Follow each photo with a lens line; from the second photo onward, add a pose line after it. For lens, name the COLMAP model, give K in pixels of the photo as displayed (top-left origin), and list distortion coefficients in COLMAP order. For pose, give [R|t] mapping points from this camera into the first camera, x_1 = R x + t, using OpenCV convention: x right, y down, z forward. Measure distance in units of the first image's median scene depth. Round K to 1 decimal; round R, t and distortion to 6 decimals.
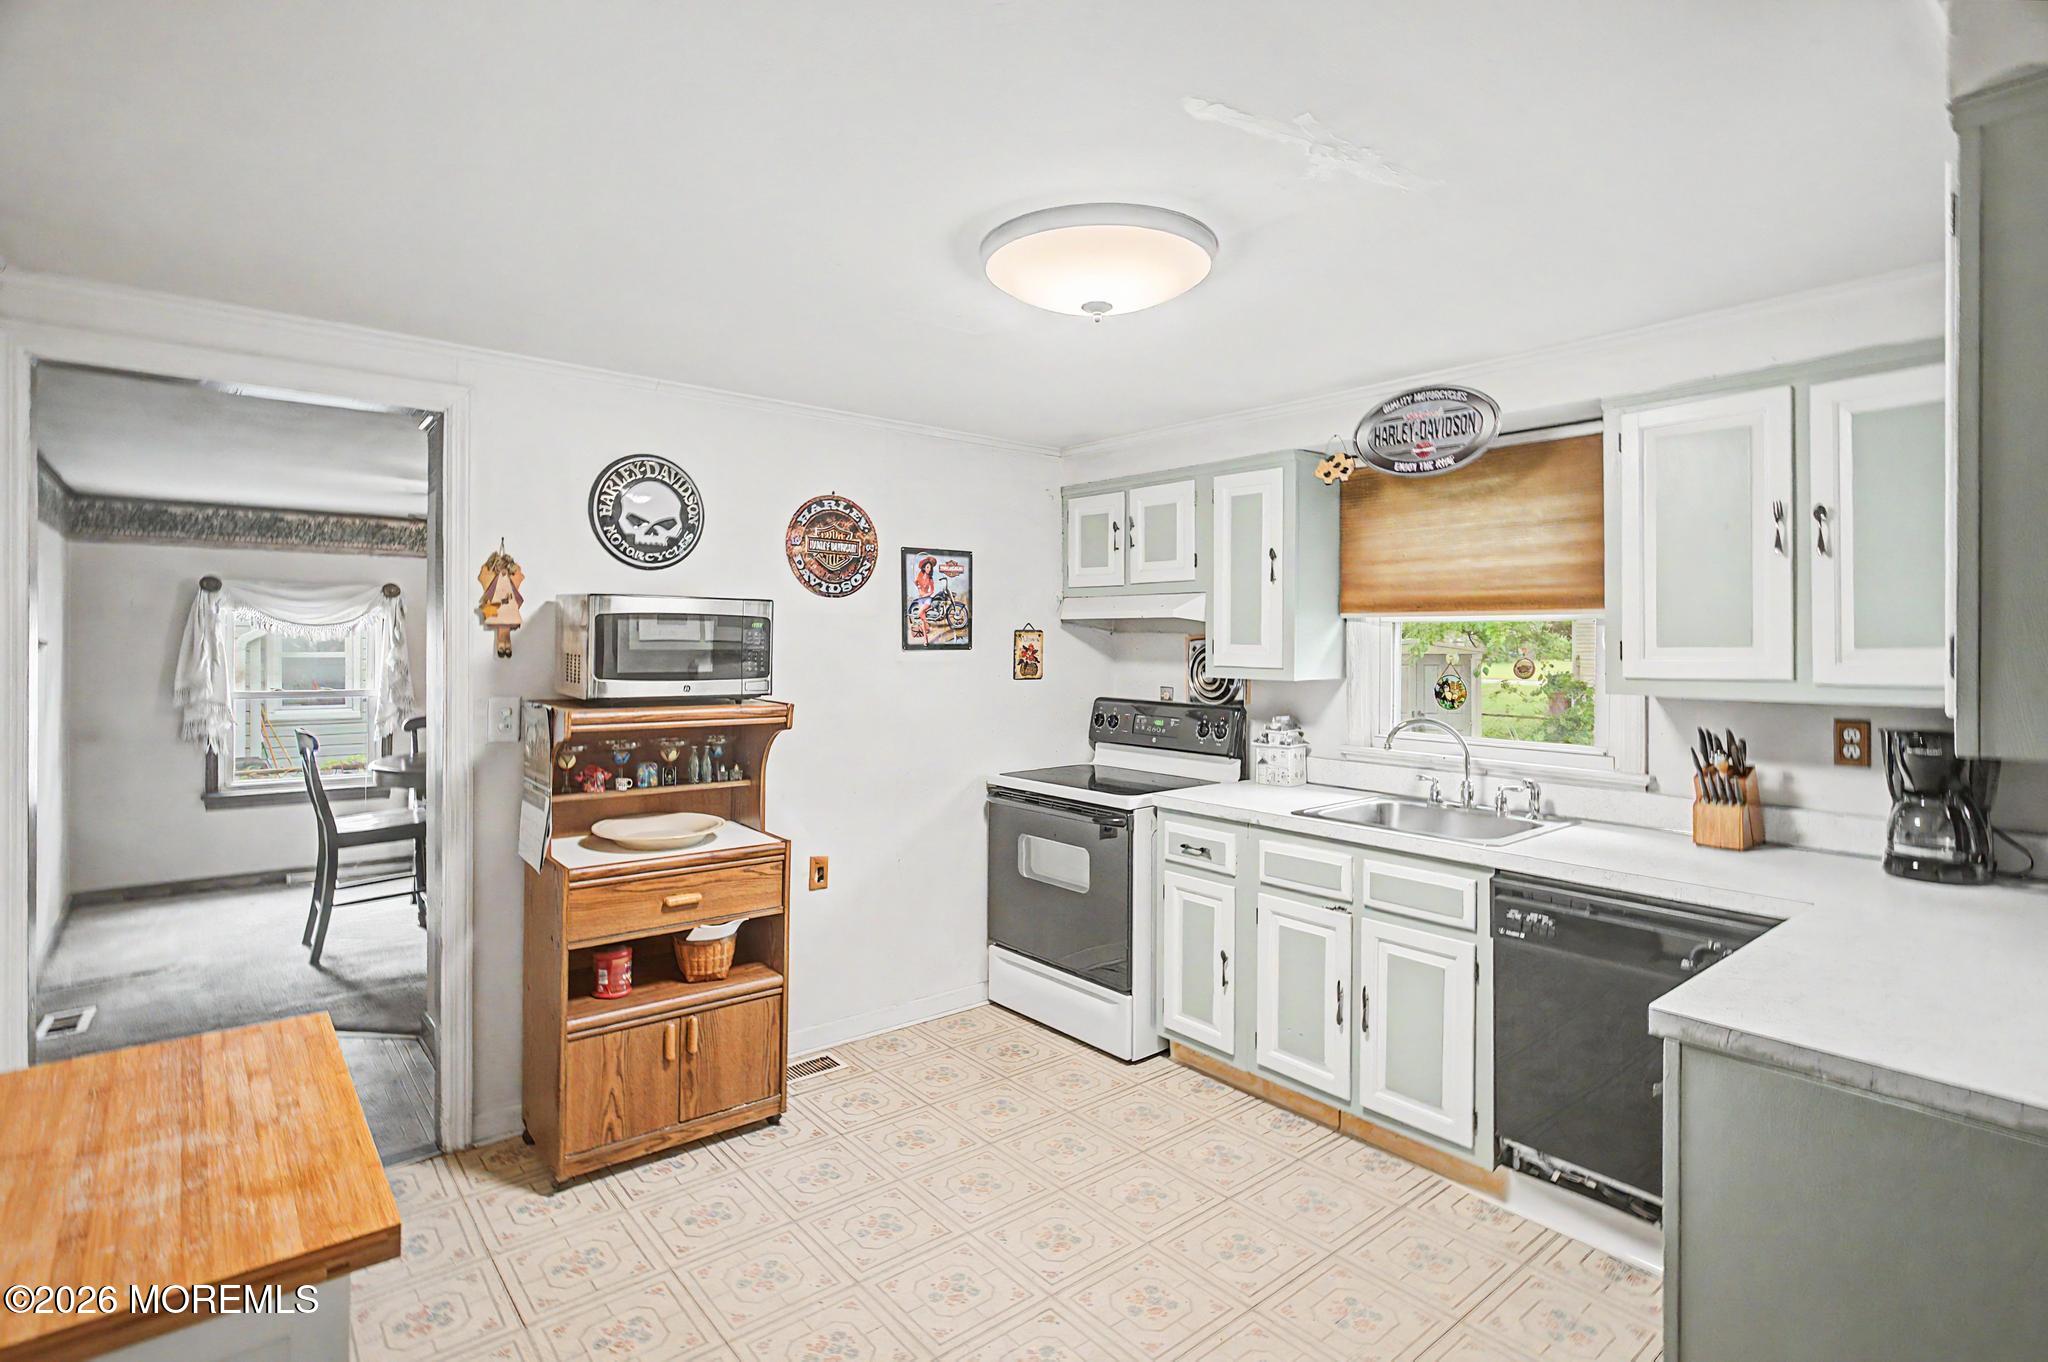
lens RADIAL K [[986.1, 0, 1008.8], [0, 986.1, 642.5], [0, 0, 1]] dist [-0.014725, 0.004357]
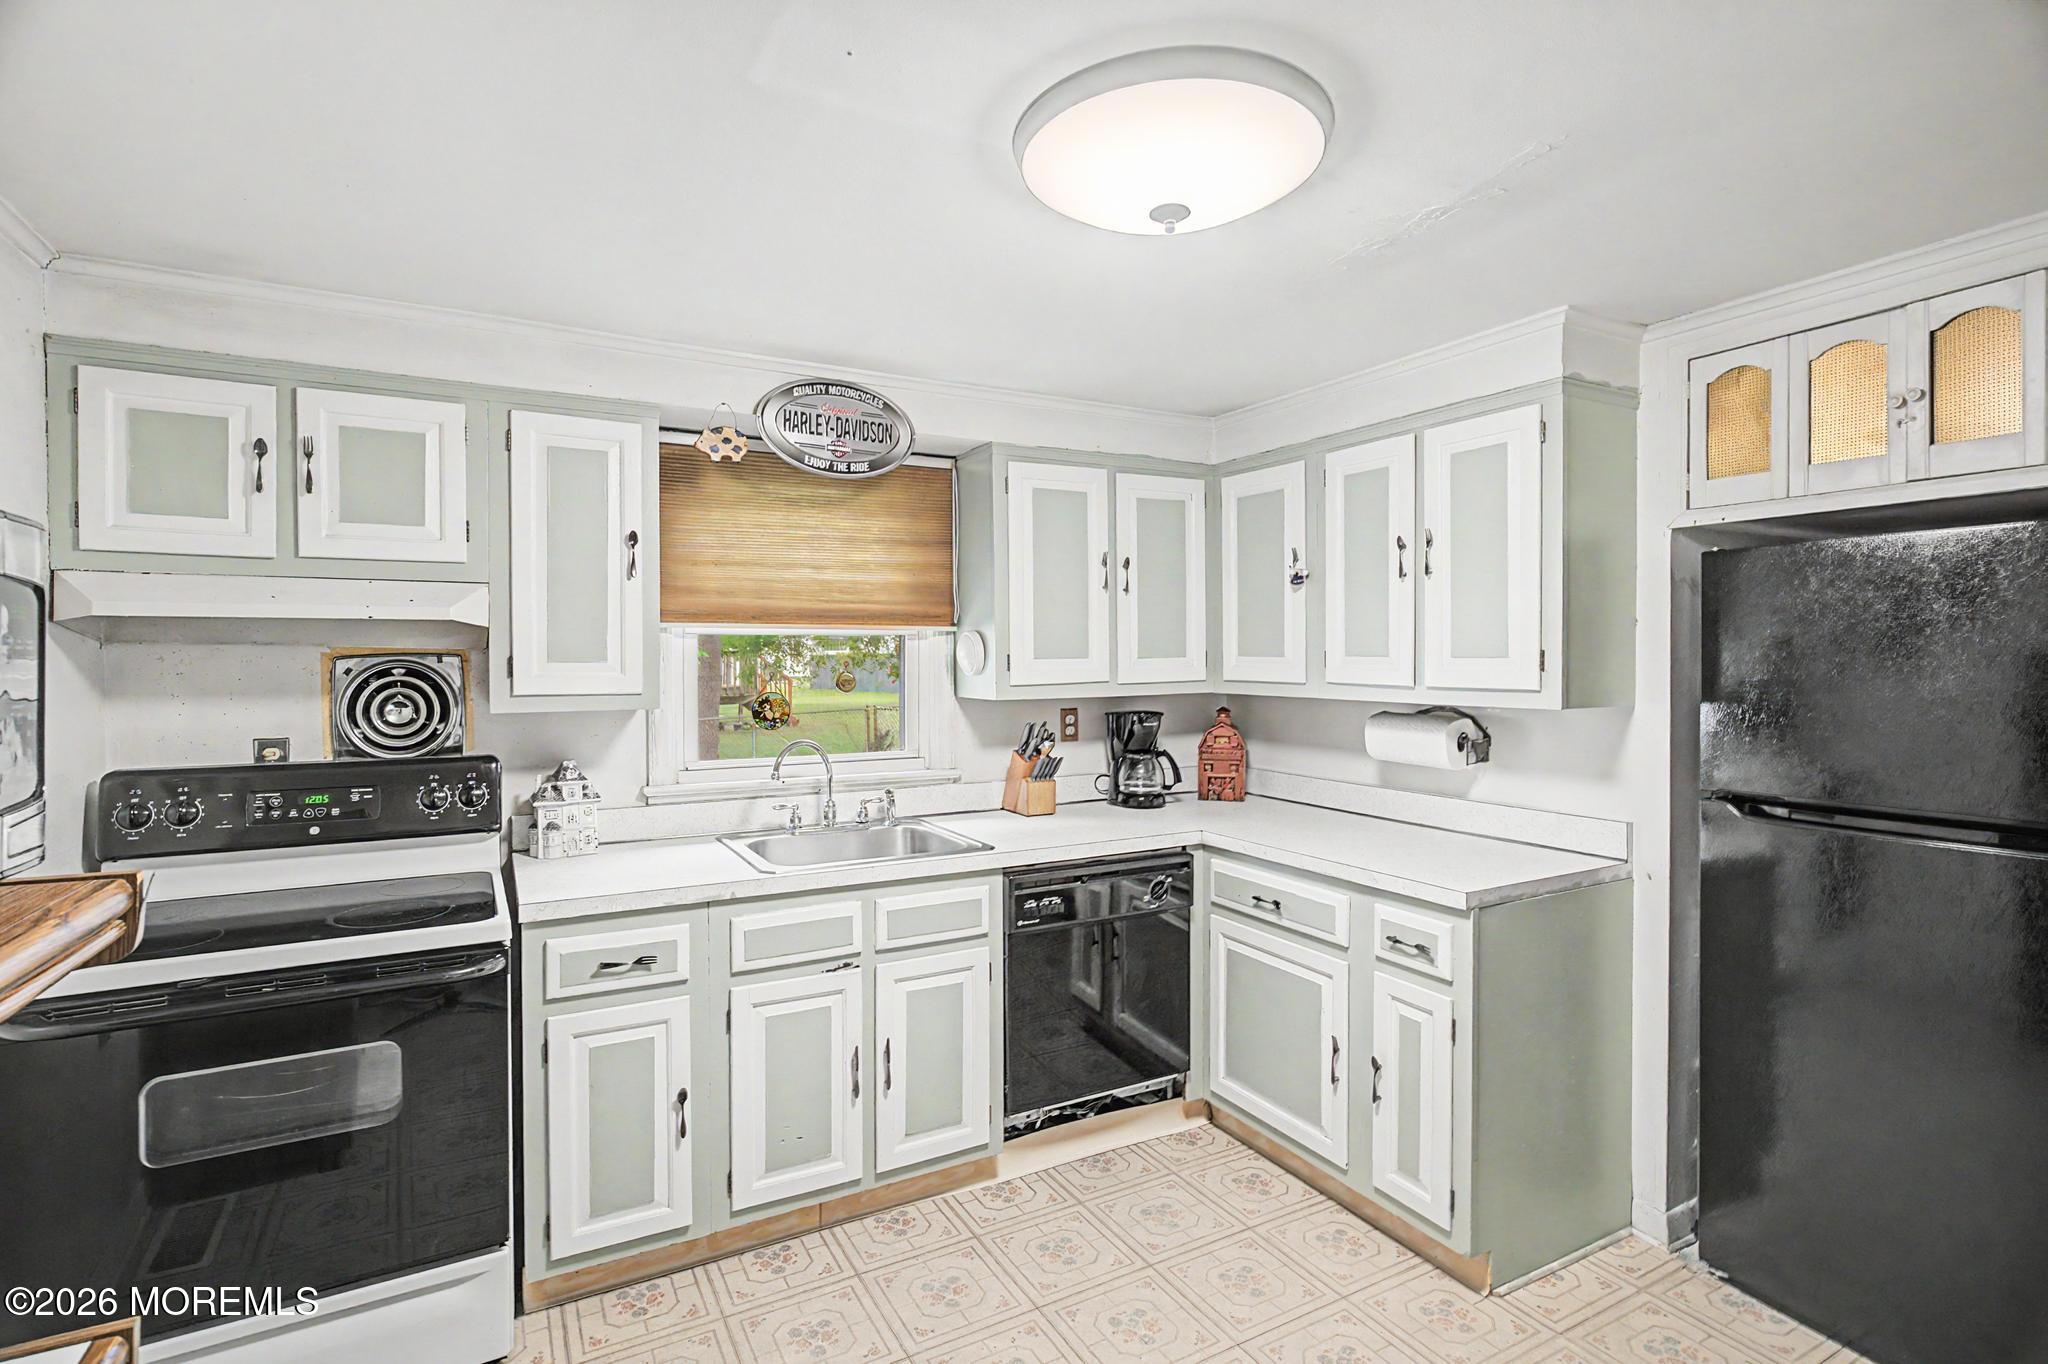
lens RADIAL K [[986.1, 0, 1020.3], [0, 986.1, 670.3], [0, 0, 1]] dist [-0.014725, 0.004357]
pose [[0.180998, -0.019845, 0.983283, -0.427513], [0.007149, 0.999797, 0.018863, -0.003806], [-0.983458, 0.003615, 0.181103, 0.616156]]
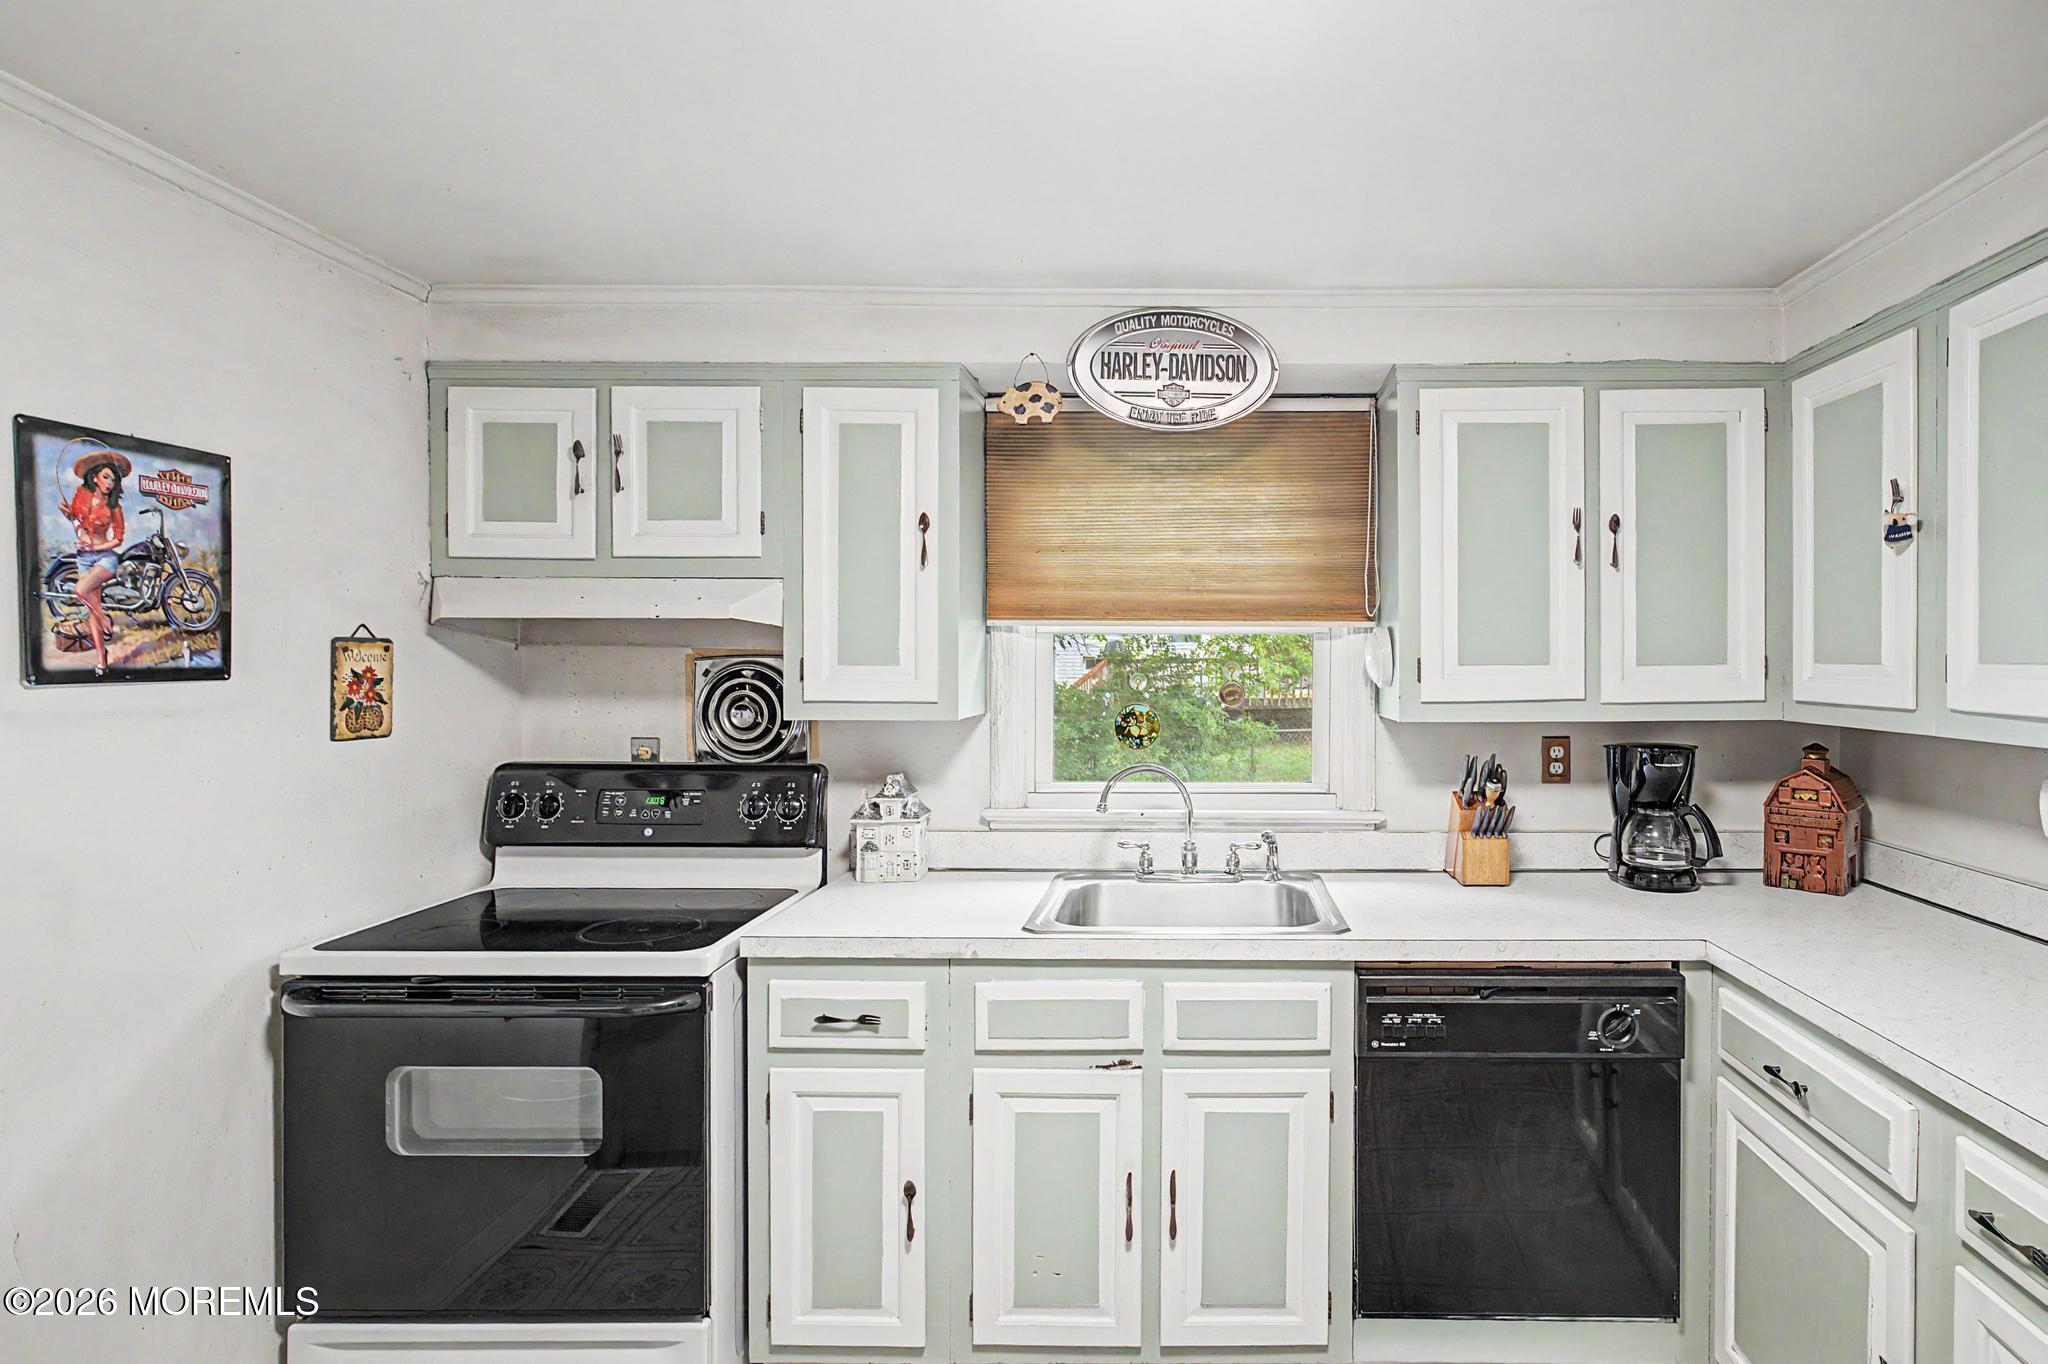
lens RADIAL K [[1055.9, 0, 1188.0], [0, 1055.9, 674.5], [0, 0, 1]] dist [-0.013168, 0.003749]
pose [[0.629913, -0.011849, 0.776575, -0.163223], [0.003193, 0.999915, 0.012667, -0.000014], [-0.776659, -0.005499, 0.629897, 0.465053]]
